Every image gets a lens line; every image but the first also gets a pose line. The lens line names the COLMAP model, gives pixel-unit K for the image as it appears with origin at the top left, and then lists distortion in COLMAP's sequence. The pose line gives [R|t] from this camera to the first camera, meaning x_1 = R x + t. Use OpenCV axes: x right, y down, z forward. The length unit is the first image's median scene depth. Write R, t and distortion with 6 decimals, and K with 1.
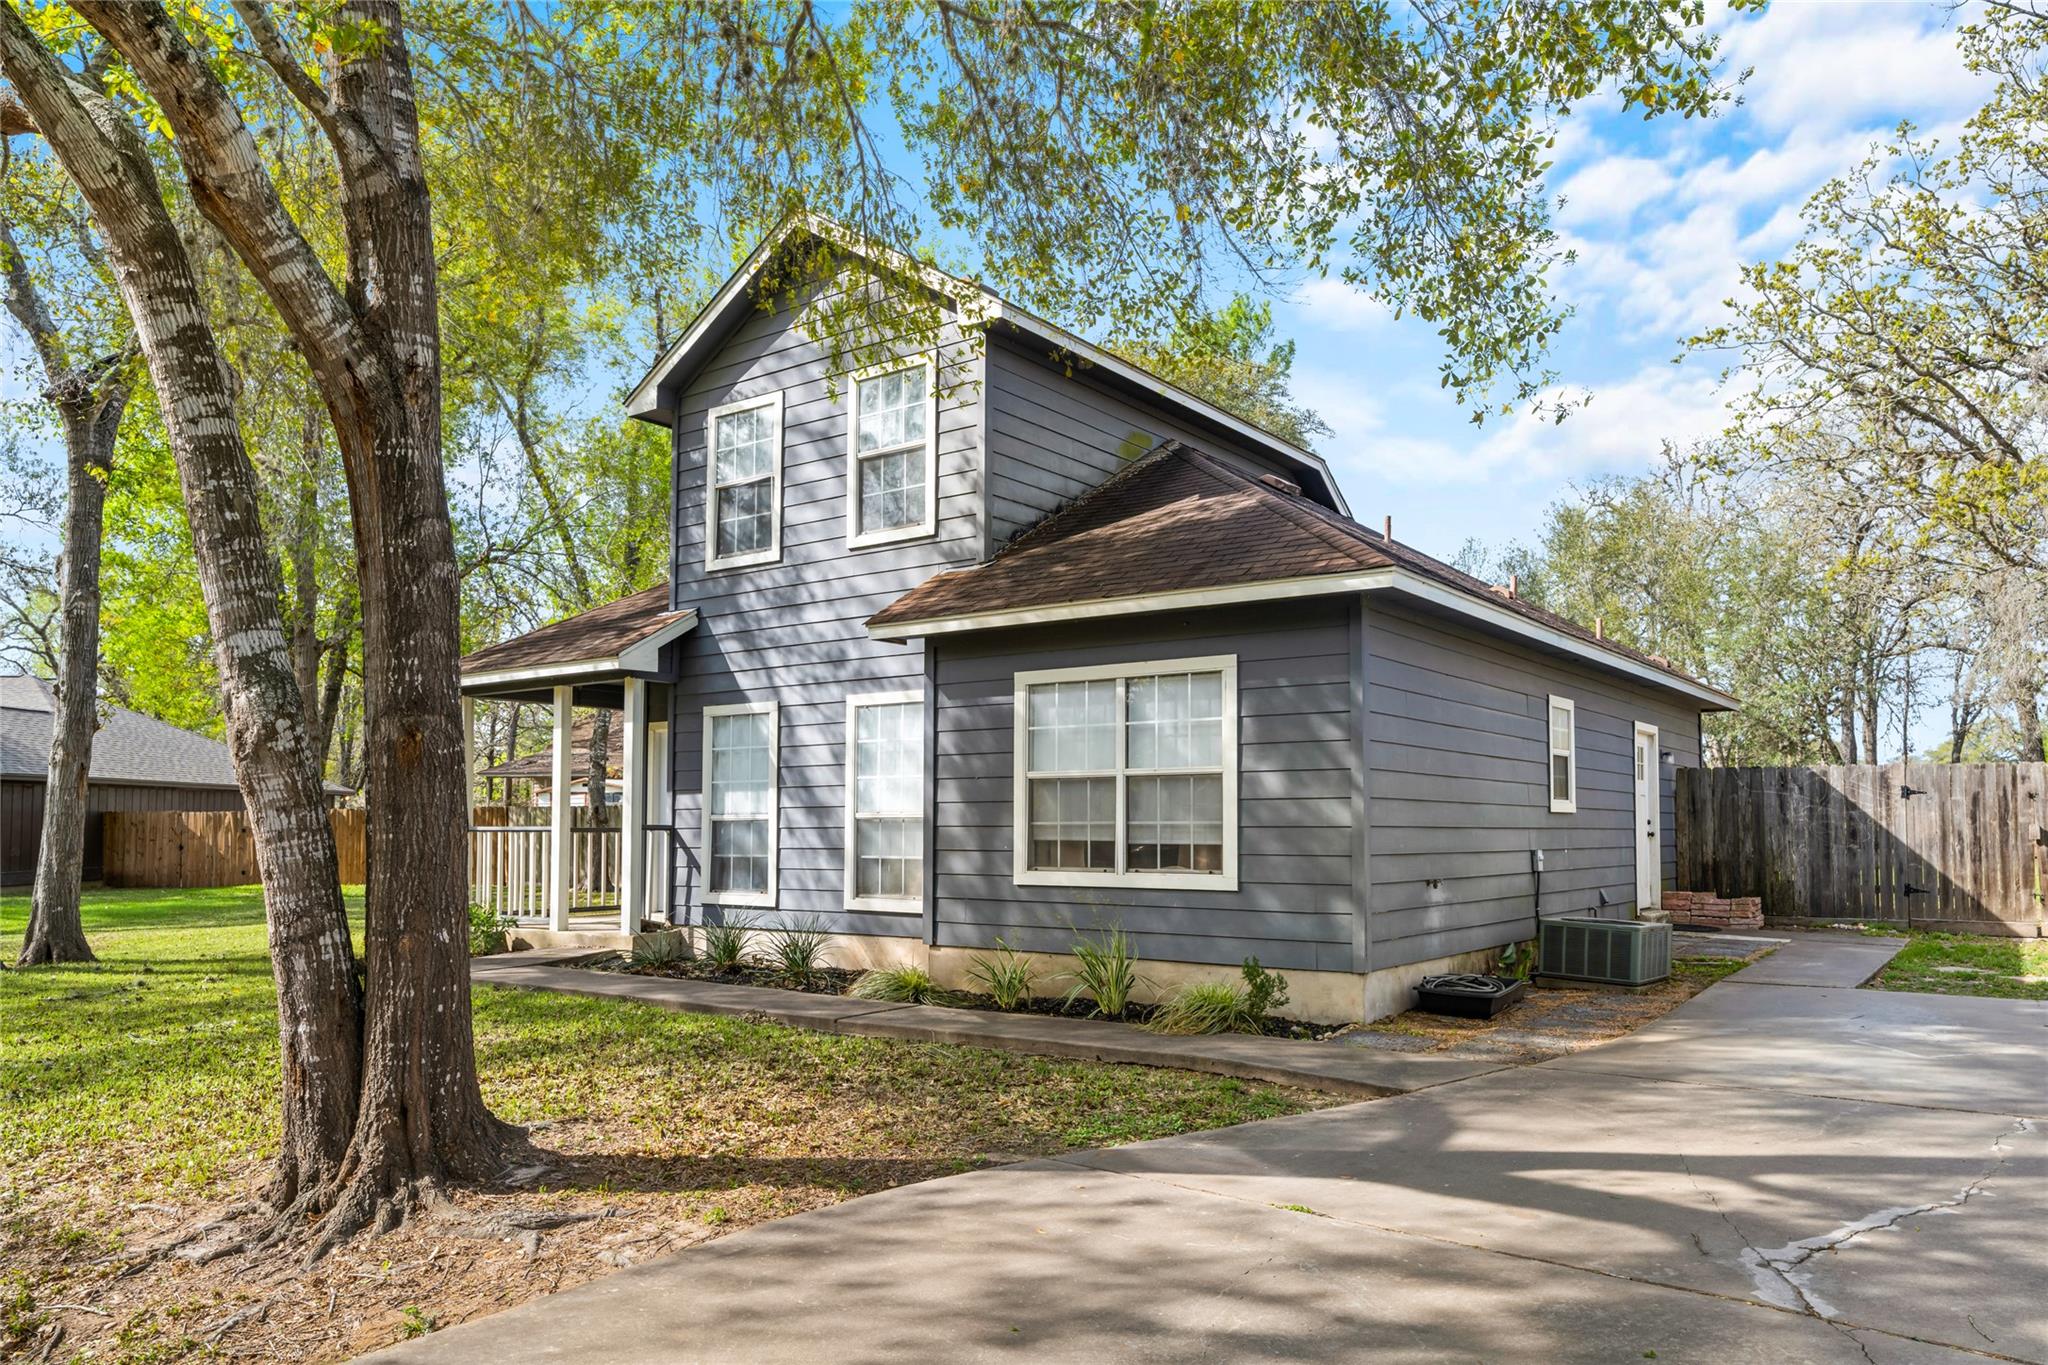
lens RADIAL K [[1523.6, 0, 1052.7], [0, 1523.6, 729.2], [0, 0, 1]] dist [-0.000894, -0.001657]
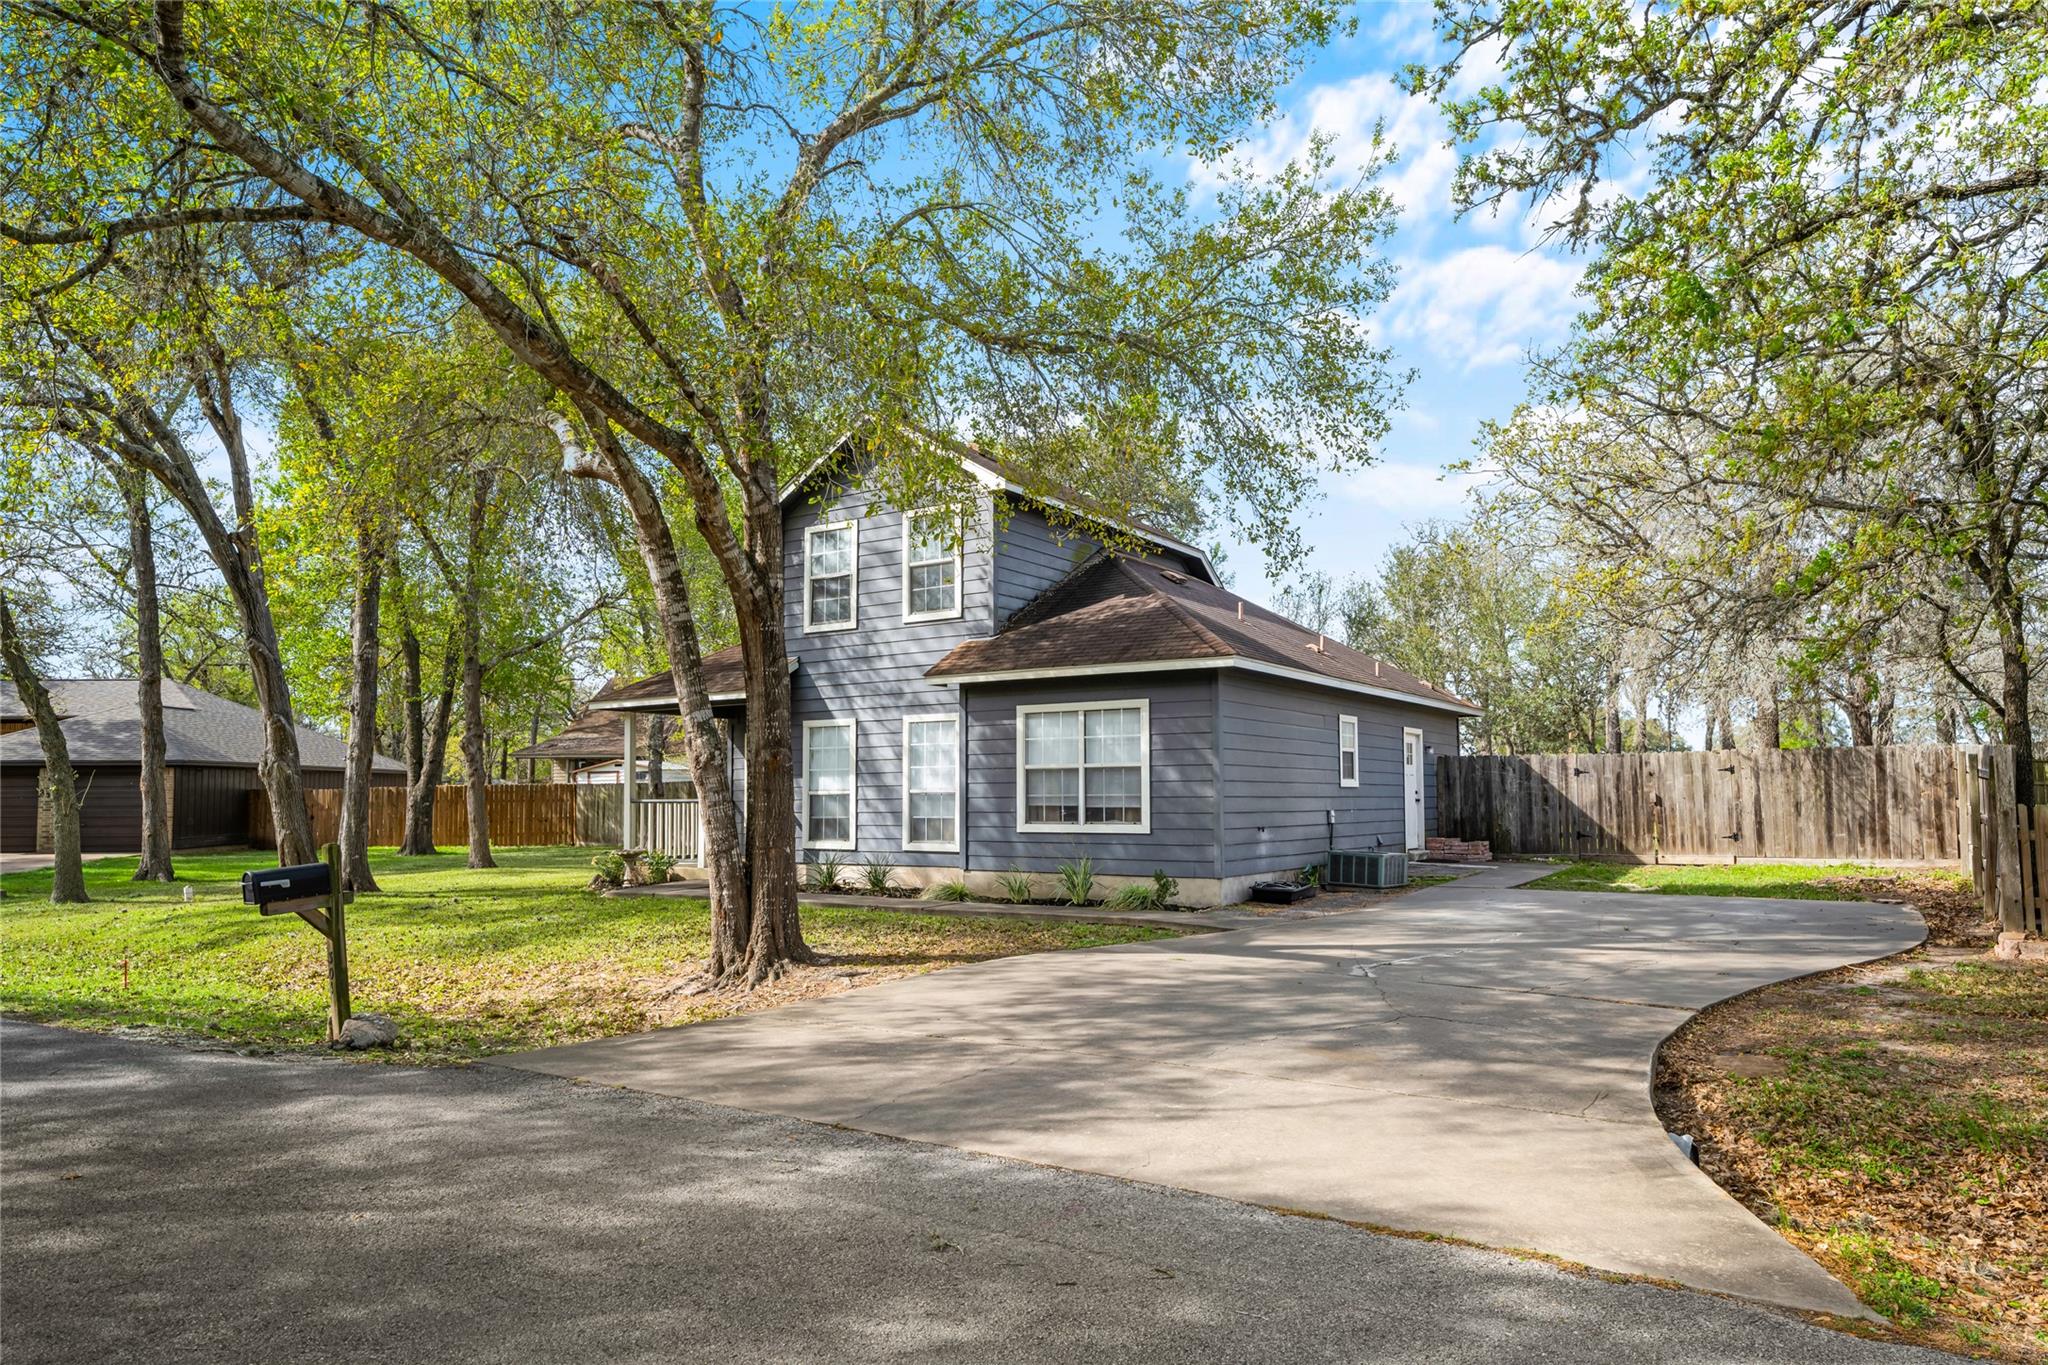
lens RADIAL K [[1437.2, 0, 1024.0], [0, 1437.2, 682.5], [0, 0, 1]] dist [0.005166, 0.000944]
pose [[0.999216, -0.002905, 0.039473, -0.076774], [0.003524, 0.999872, -0.015629, -0.036969], [-0.039423, 0.015755, 0.999098, -0.564352]]
